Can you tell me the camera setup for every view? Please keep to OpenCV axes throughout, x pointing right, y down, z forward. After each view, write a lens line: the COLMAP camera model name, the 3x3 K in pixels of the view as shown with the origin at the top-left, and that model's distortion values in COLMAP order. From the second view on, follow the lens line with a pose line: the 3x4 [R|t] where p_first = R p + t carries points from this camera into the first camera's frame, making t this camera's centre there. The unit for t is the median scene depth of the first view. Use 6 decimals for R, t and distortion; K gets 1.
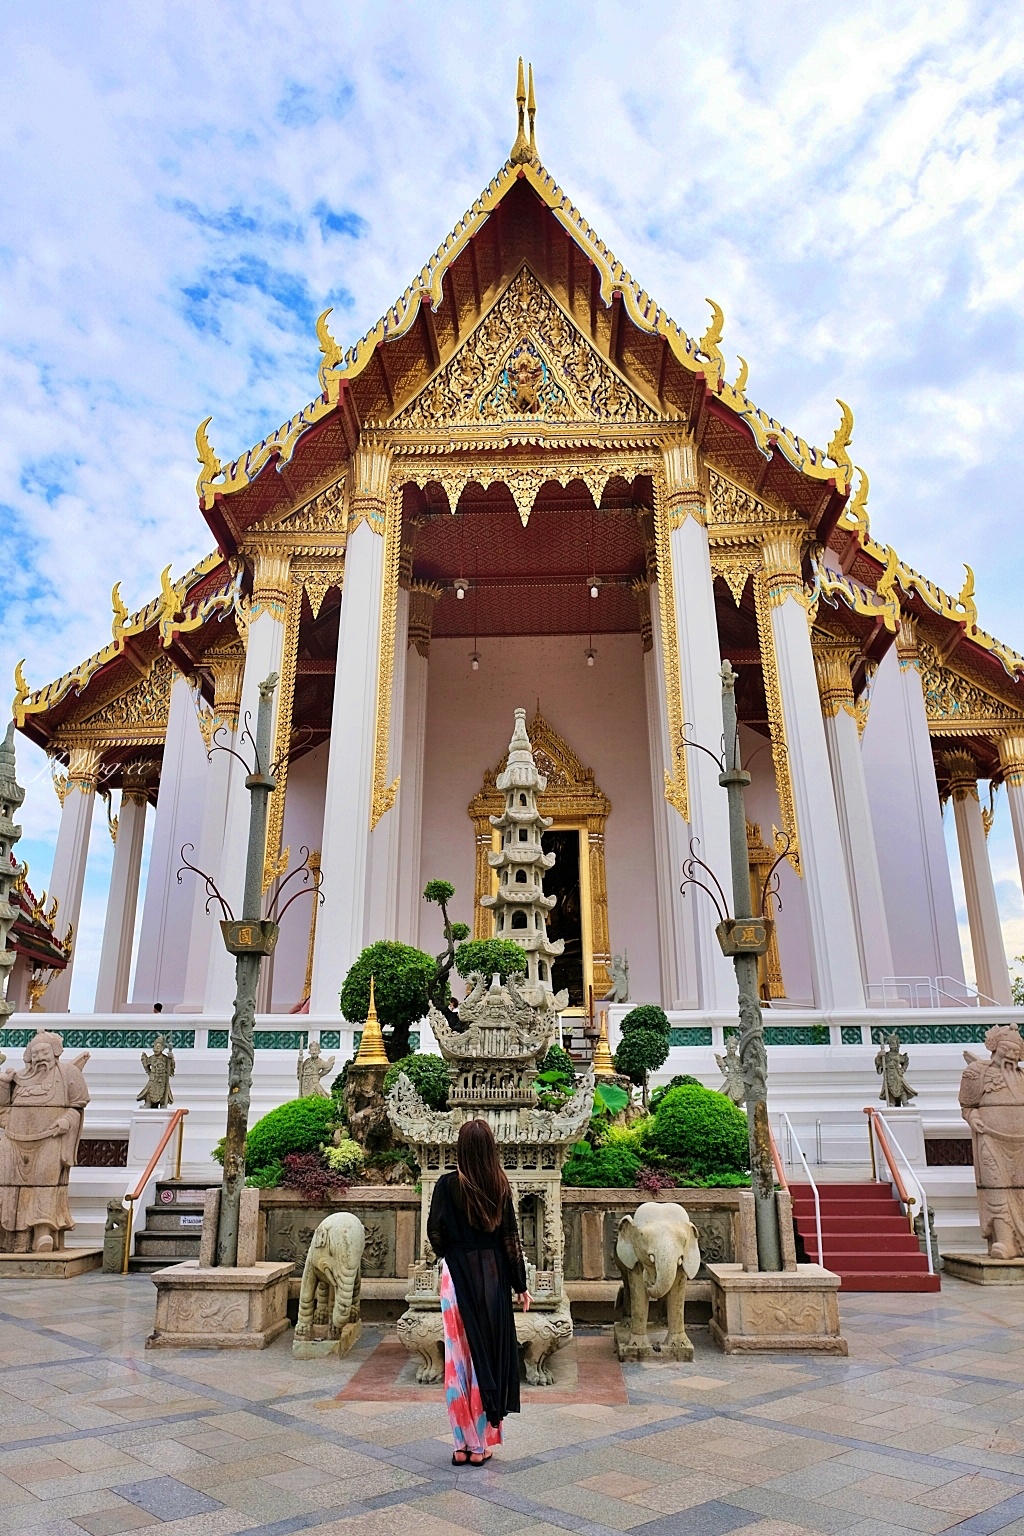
lens RADIAL K [[1072.9, 0, 506.3], [0, 1072.9, 789.7], [0, 0, 1]] dist [-0.060109, 0.033174]
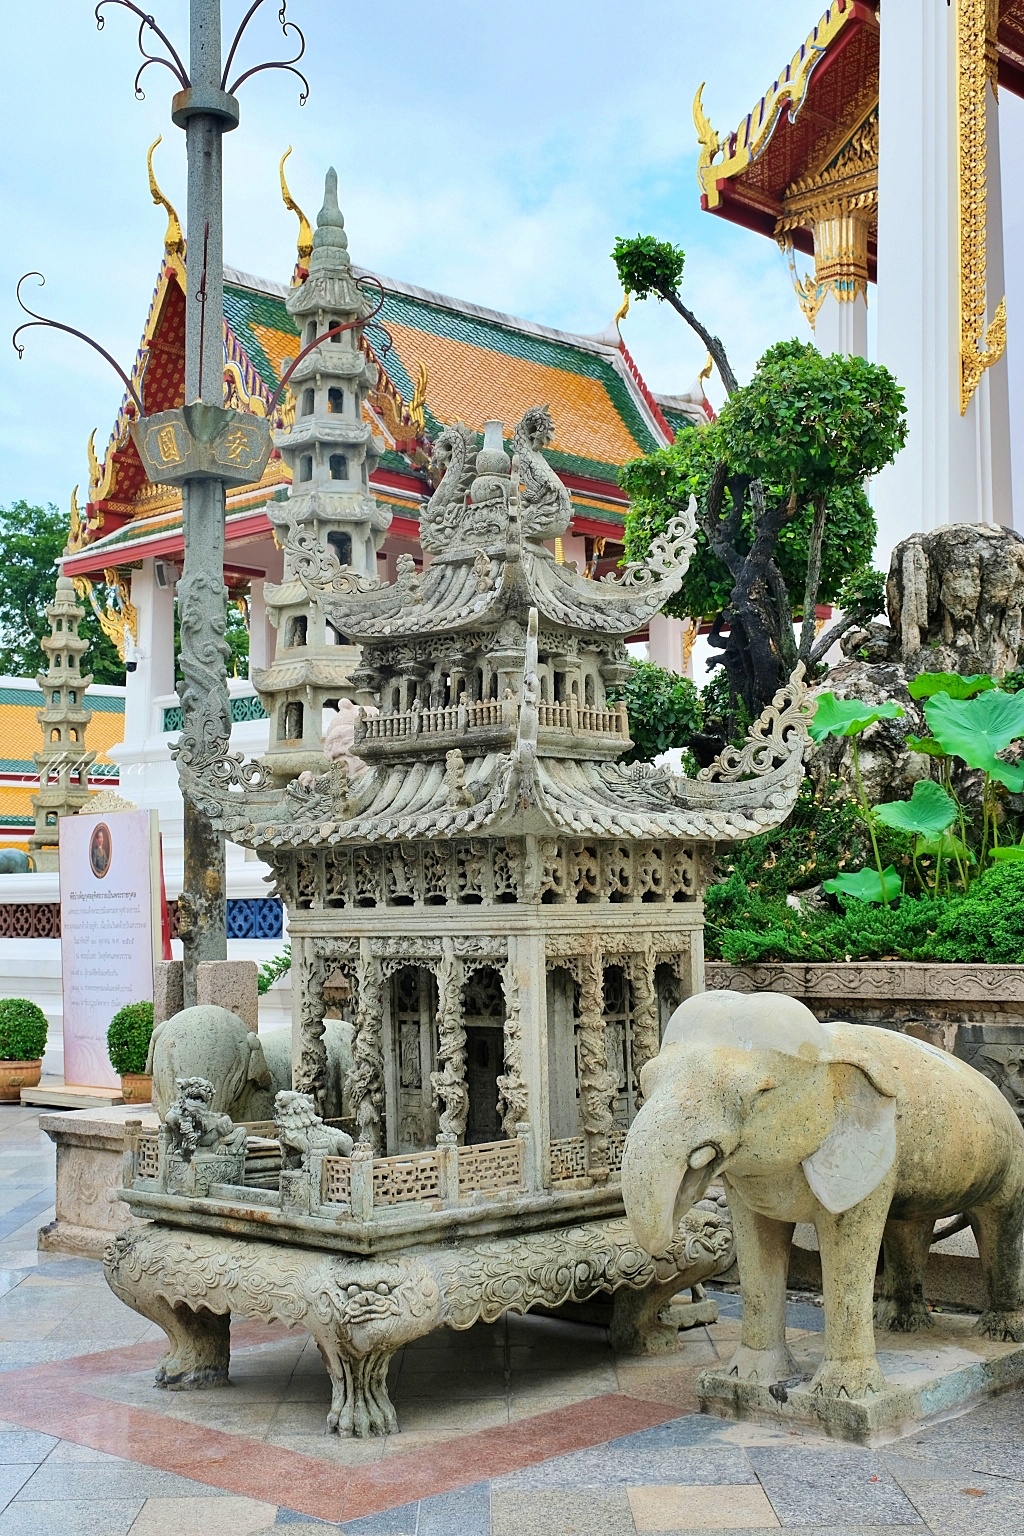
lens RADIAL K [[1912.7, 0, 512.0], [0, 1912.7, 768.0], [0, 0, 1]] dist [0.006610, 0.019354]
pose [[0.762178, -0.059506, -0.644627, 0.152301], [0.212243, 0.963698, 0.161987, 0.063791], [0.611587, -0.260280, 0.747138, 0.161210]]
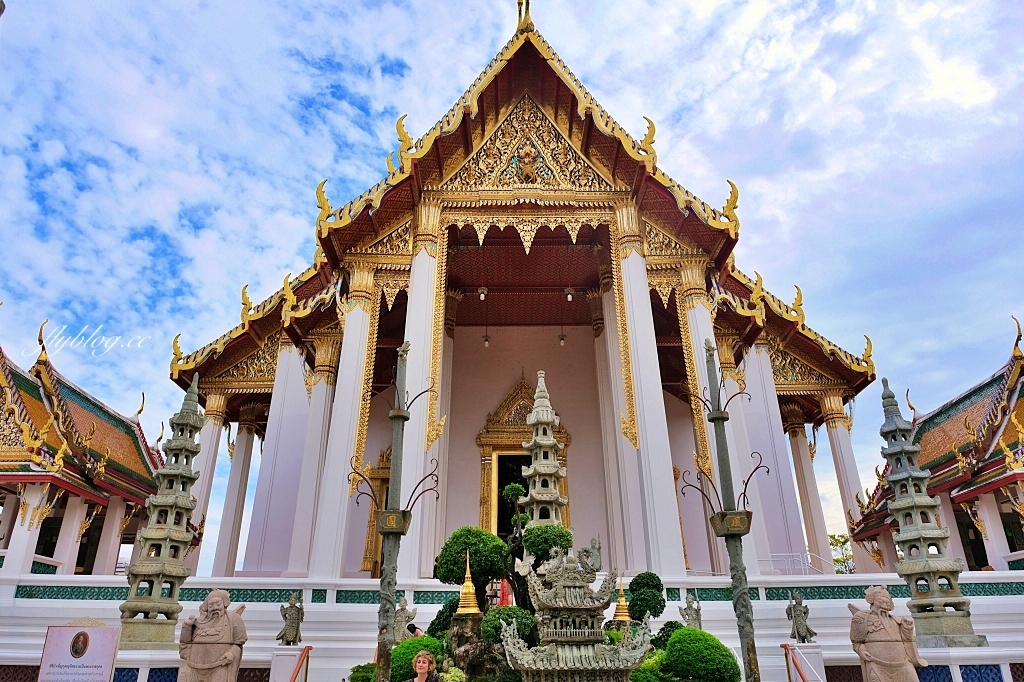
lens RADIAL K [[703.7, 0, 512.0], [0, 703.7, 341.0], [0, 0, 1]] dist [-0.066436, 0.036191]
pose [[0.998836, 0.018845, 0.044406, -0.048126], [-0.013200, 0.992176, -0.124147, 0.004140], [-0.046398, 0.123416, 0.991270, 0.010017]]
